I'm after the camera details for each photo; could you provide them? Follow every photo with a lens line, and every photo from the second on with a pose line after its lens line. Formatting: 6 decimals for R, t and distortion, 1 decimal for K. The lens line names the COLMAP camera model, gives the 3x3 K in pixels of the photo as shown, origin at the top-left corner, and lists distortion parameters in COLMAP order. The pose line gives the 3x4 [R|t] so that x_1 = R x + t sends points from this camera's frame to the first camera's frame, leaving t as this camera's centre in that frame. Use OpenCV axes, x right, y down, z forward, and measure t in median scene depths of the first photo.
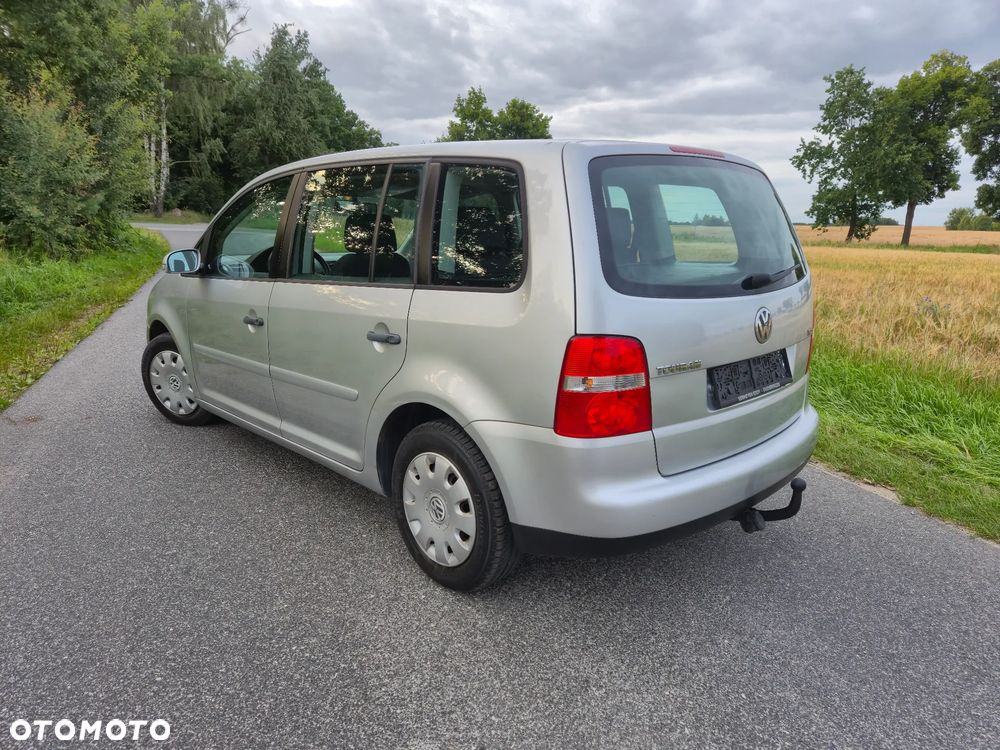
lens RADIAL K [[697.6, 0, 517.4], [0, 697.6, 388.1], [0, 0, 1]] dist [0.056501, -0.044659]
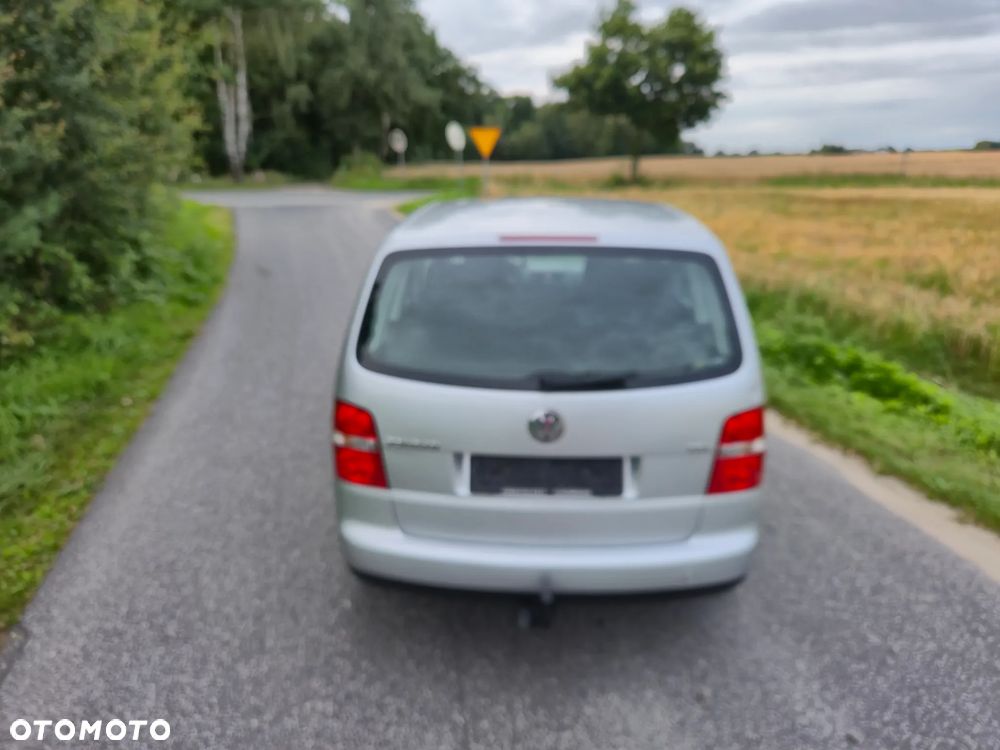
lens RADIAL K [[728.3, 0, 520.5], [0, 728.3, 382.1], [0, 0, 1]] dist [0.001460, -0.010279]
pose [[0.992527, -0.006244, -0.121865, -1.145935], [0.013701, 0.998078, 0.060441, -0.868336], [0.121254, -0.061659, 0.990705, 2.737669]]
